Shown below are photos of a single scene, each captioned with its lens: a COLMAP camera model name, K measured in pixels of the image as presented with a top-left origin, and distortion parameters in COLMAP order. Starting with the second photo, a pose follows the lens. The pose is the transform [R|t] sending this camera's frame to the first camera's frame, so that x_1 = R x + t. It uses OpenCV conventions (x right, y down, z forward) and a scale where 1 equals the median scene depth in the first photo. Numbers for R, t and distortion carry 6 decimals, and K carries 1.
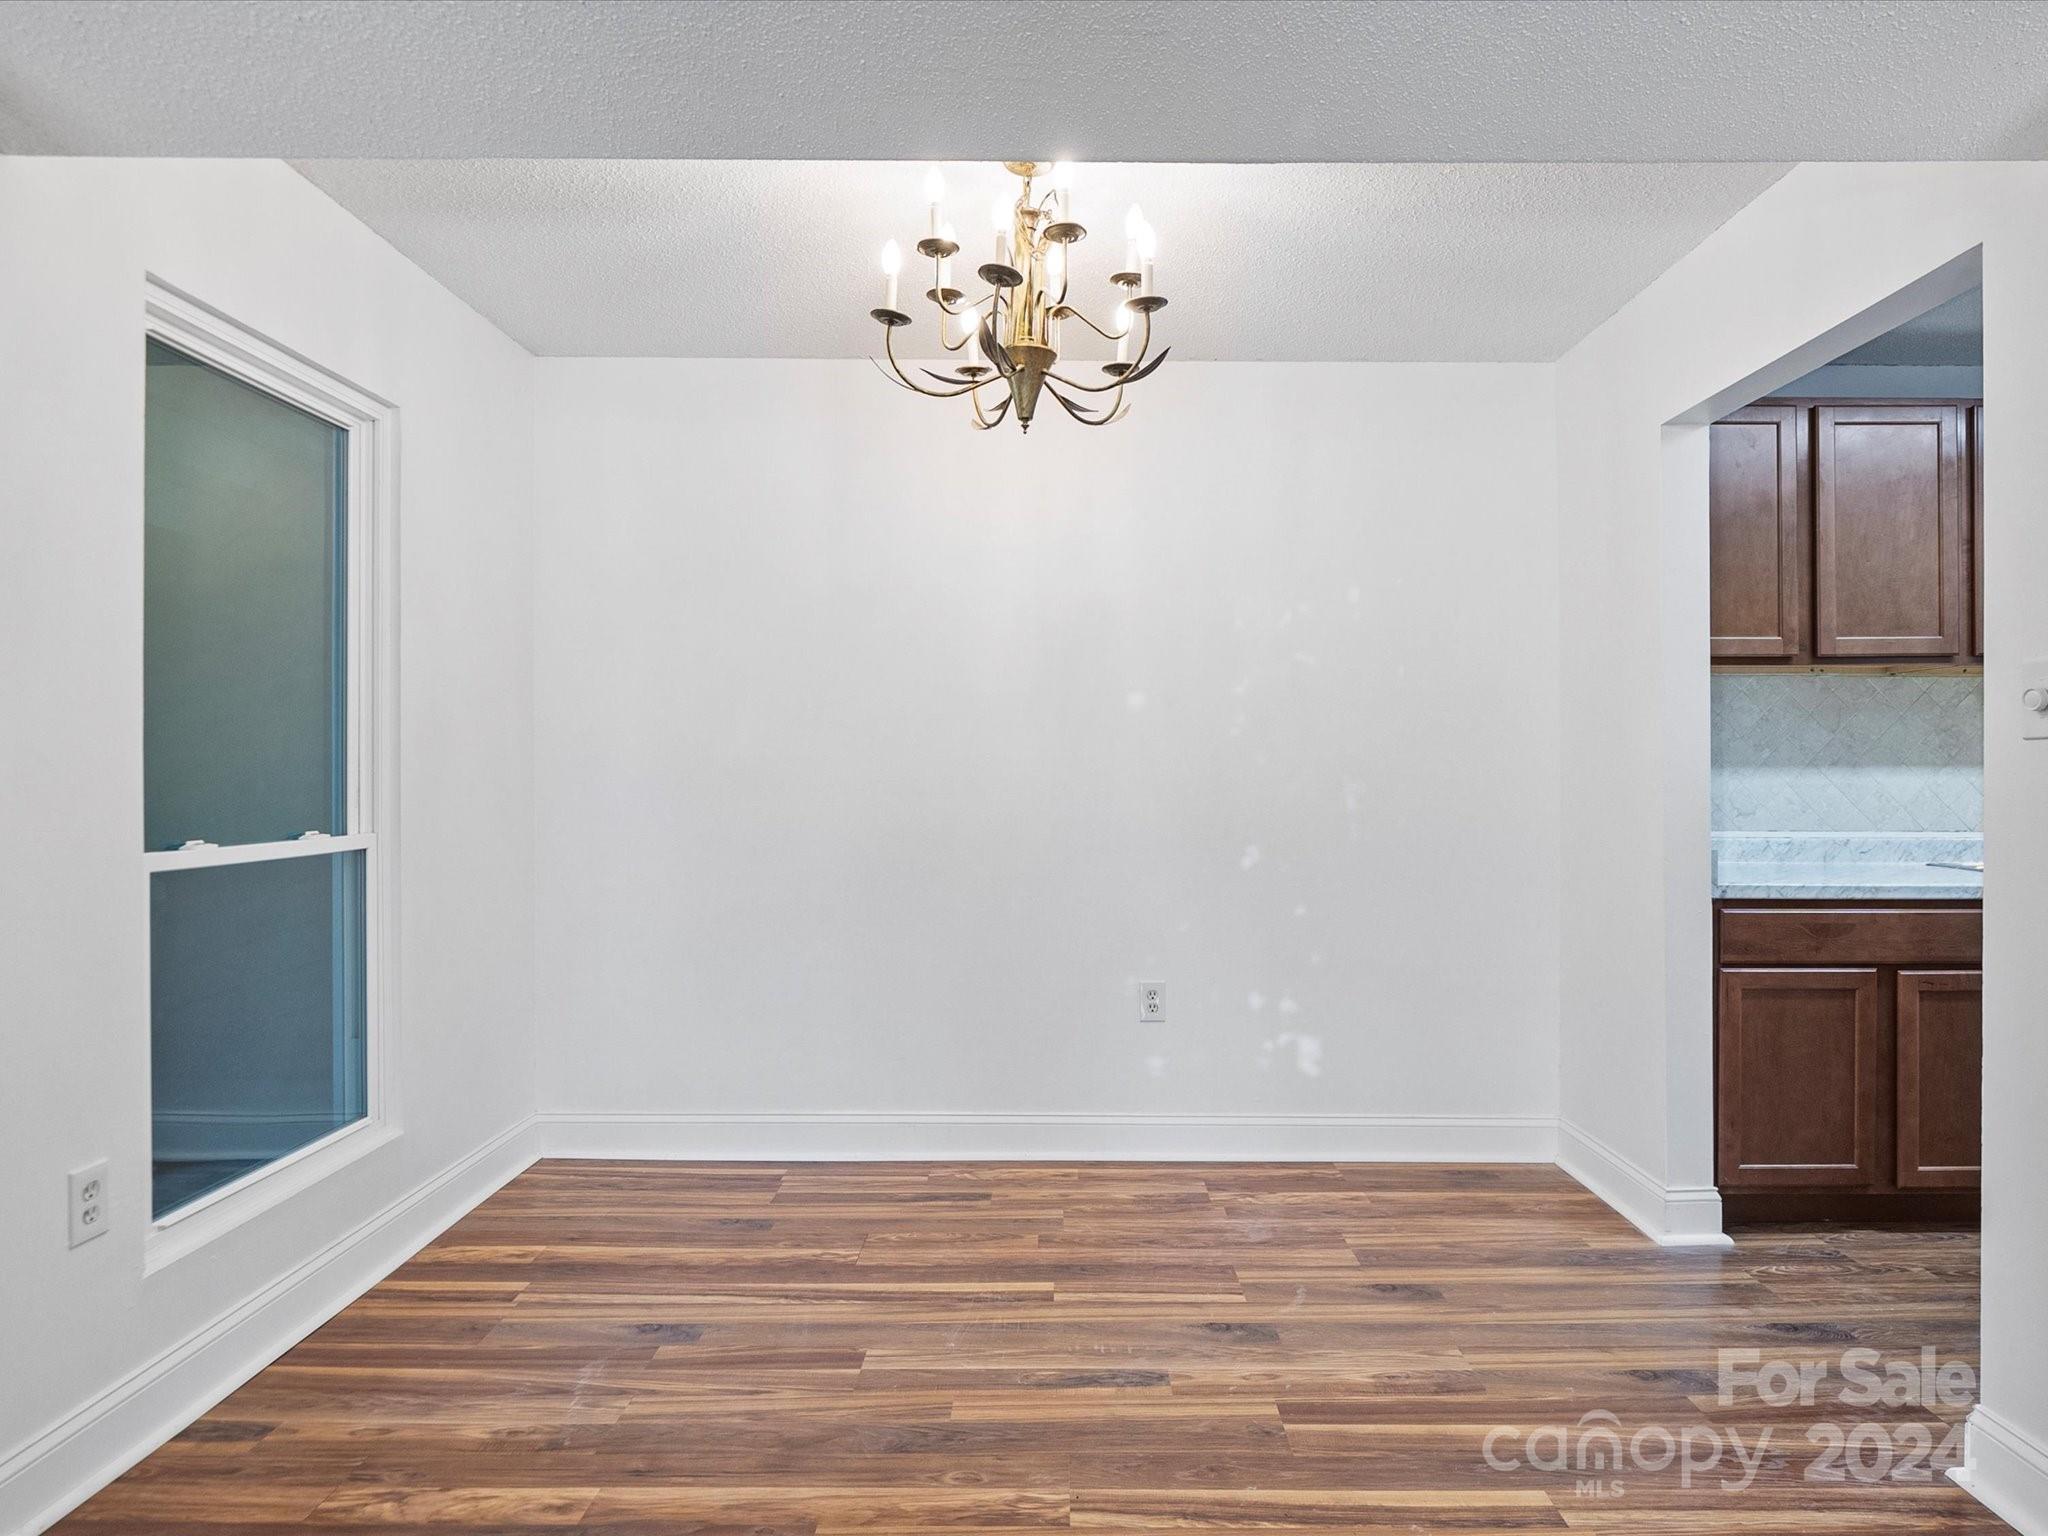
lens RADIAL K [[1226.9, 0, 1064.6], [0, 1226.9, 761.7], [0, 0, 1]] dist [0.003126, -0.015892]
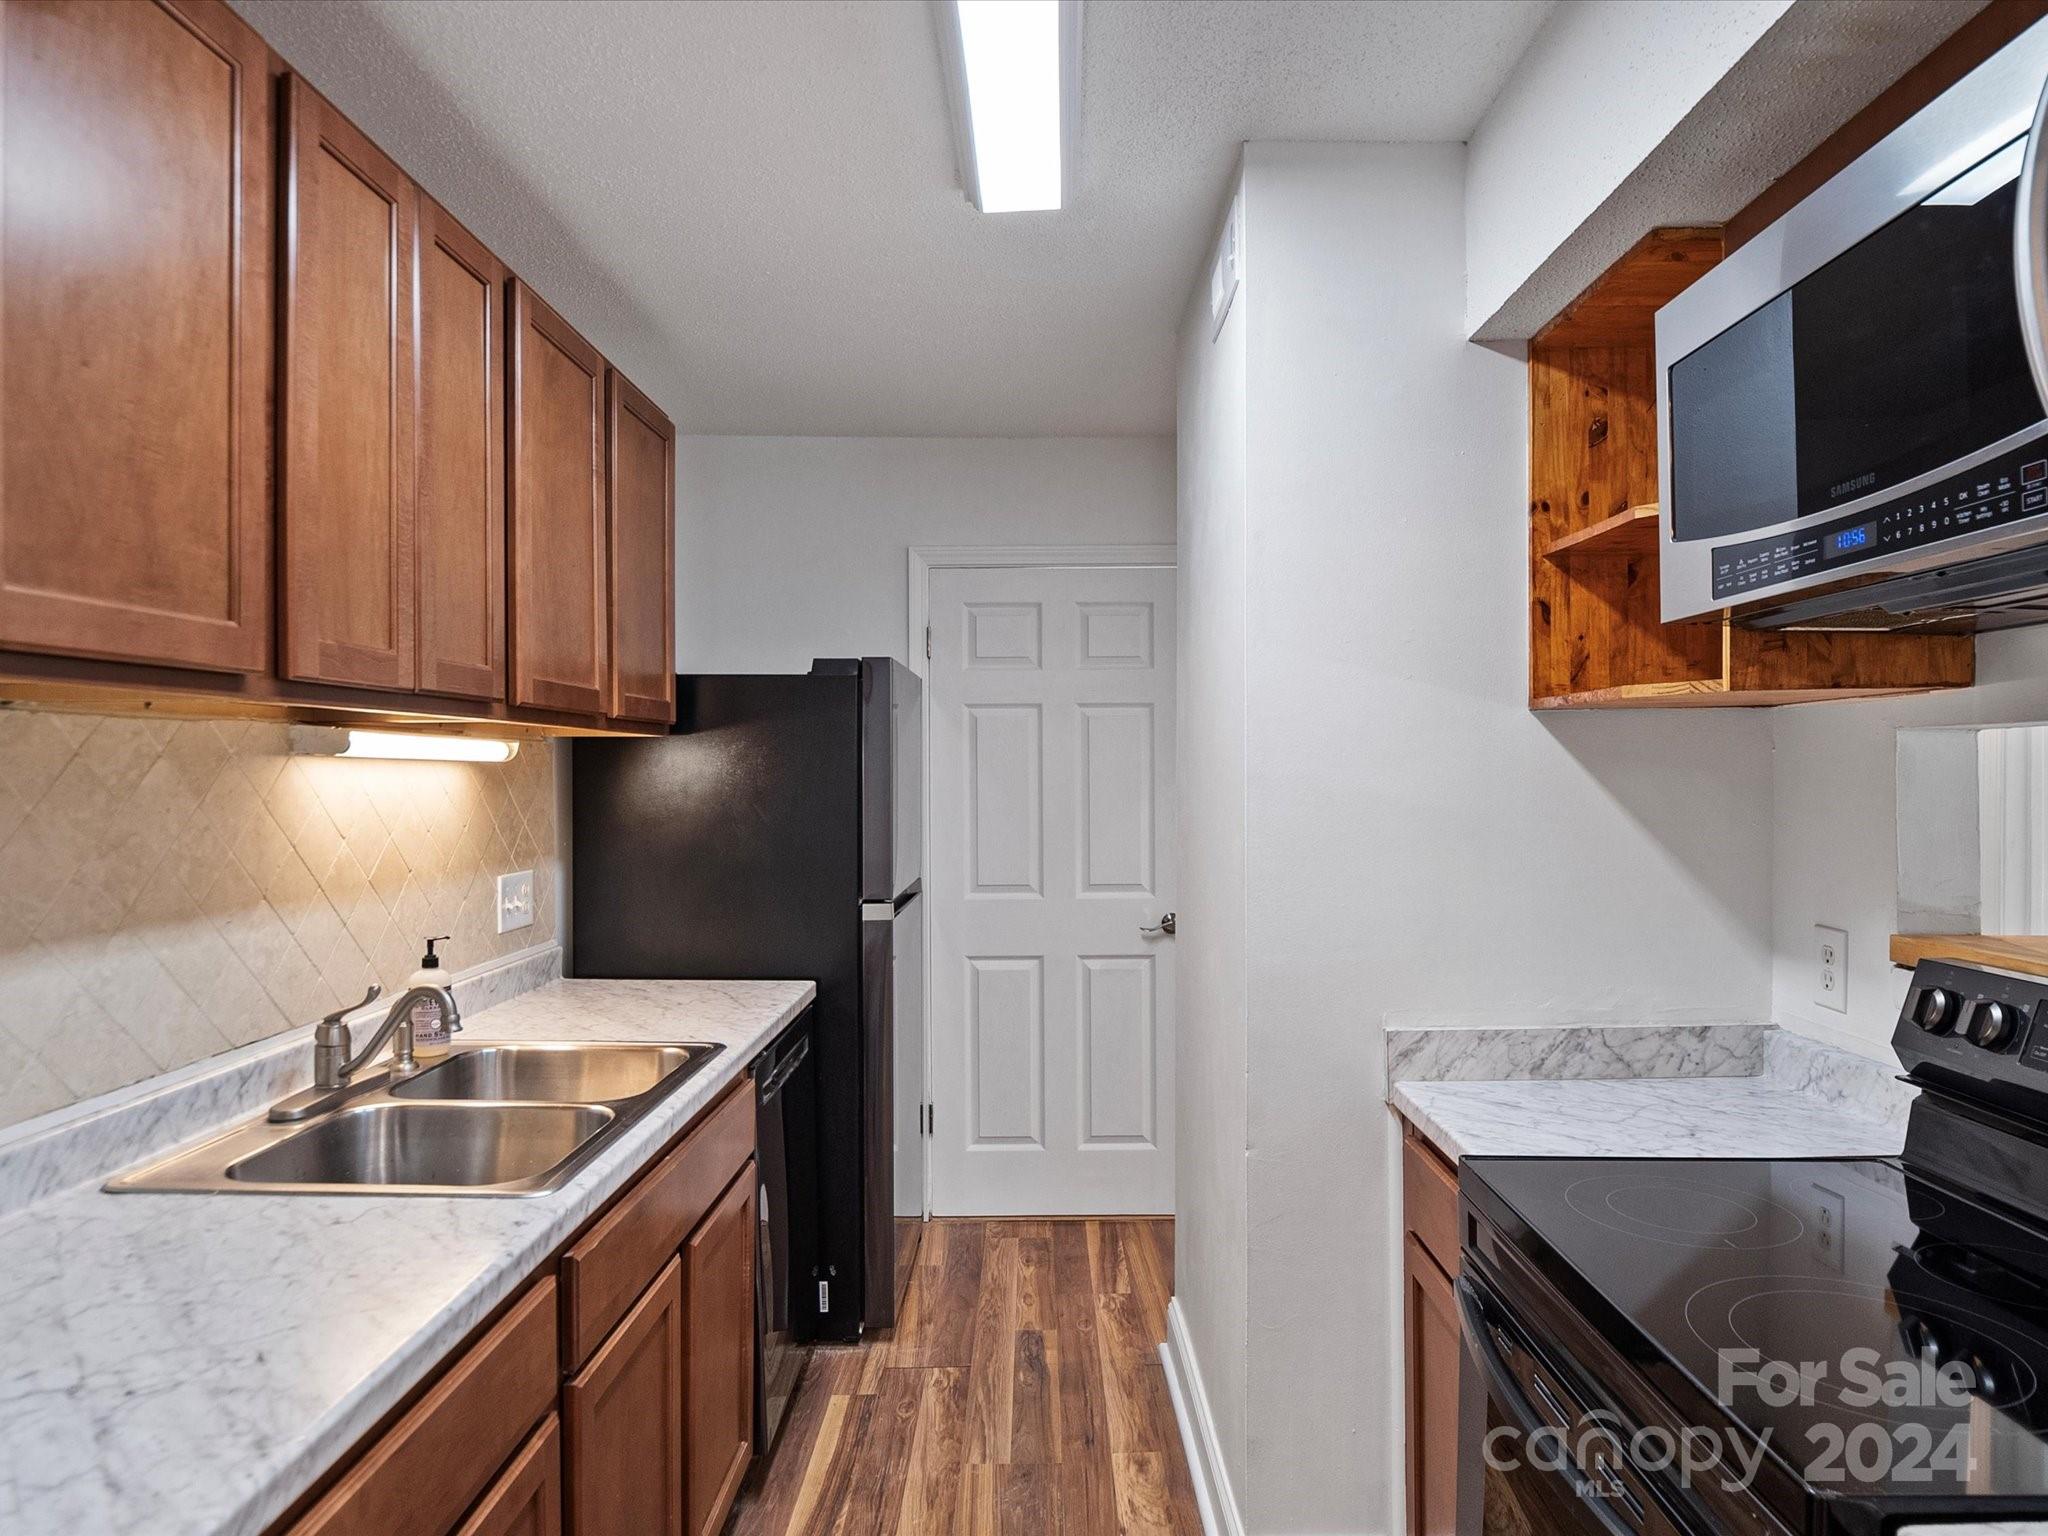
lens RADIAL K [[1222.1, 0, 1043.4], [0, 1222.1, 768.7], [0, 0, 1]] dist [-0.002022, -0.016018]
pose [[-0.000430, 0.001389, 0.999999, 0.335213], [0.001772, 0.999997, -0.001388, -0.055502], [-0.999998, 0.001772, -0.000432, 0.747372]]
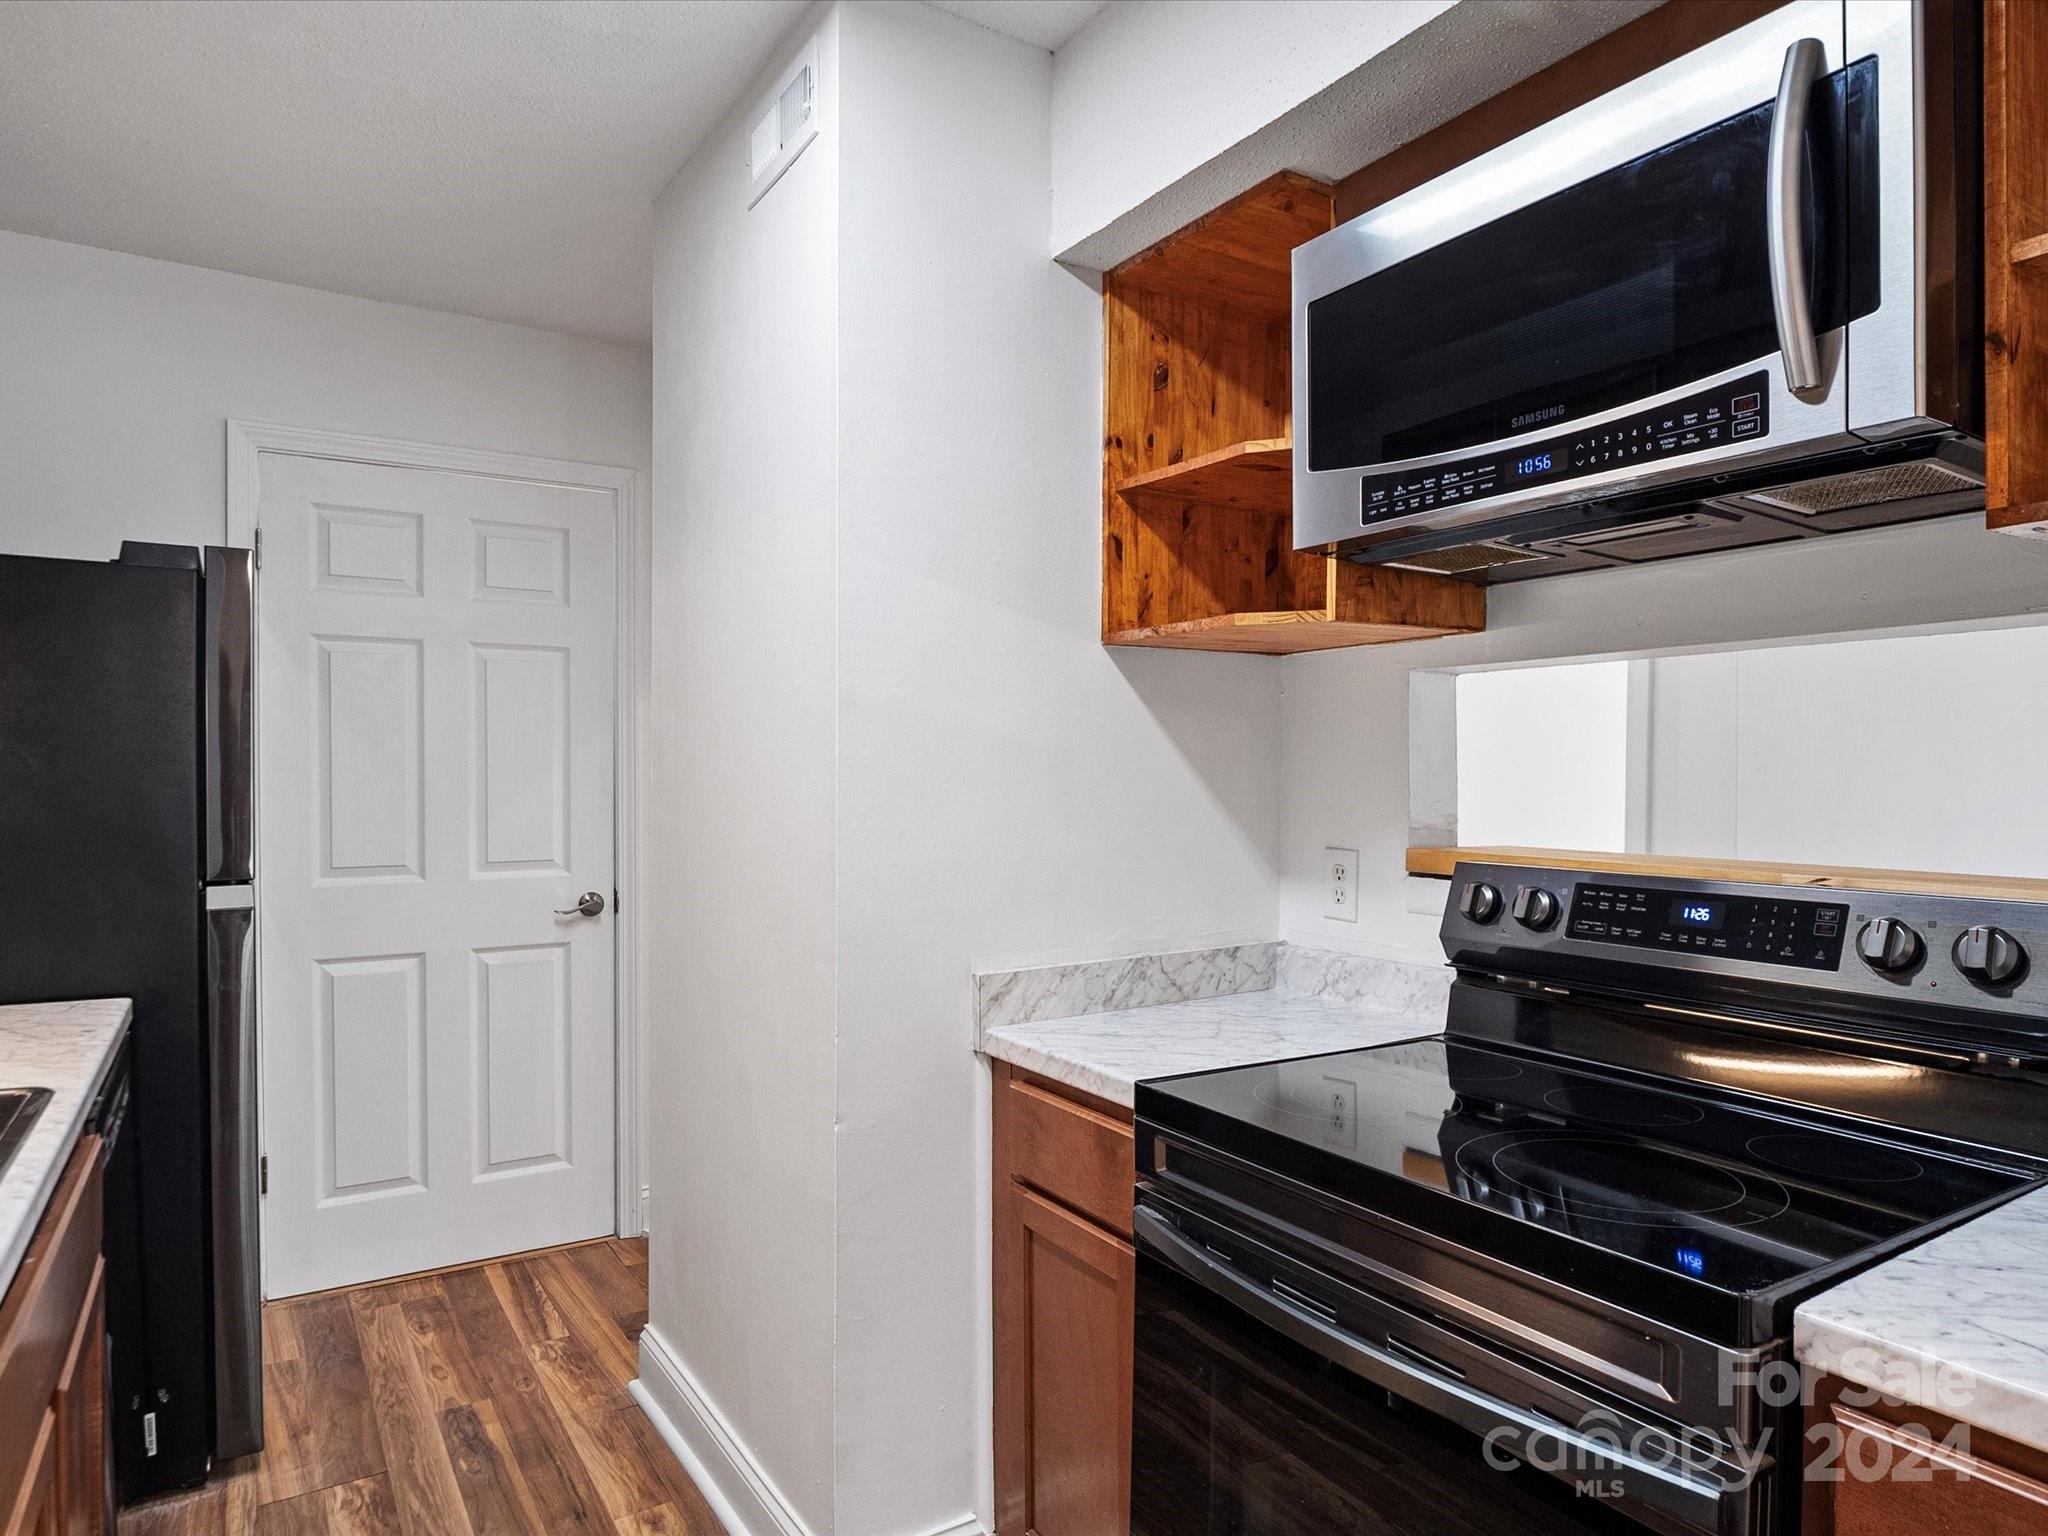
lens RADIAL K [[1234.6, 0, 1048.8], [0, 1234.6, 791.4], [0, 0, 1]] dist [0.001830, -0.019492]
pose [[-0.547582, -0.016817, 0.836583, 0.436035], [-0.006929, 0.999855, 0.015564, -0.022951], [-0.836723, 0.002726, -0.547619, 0.858933]]
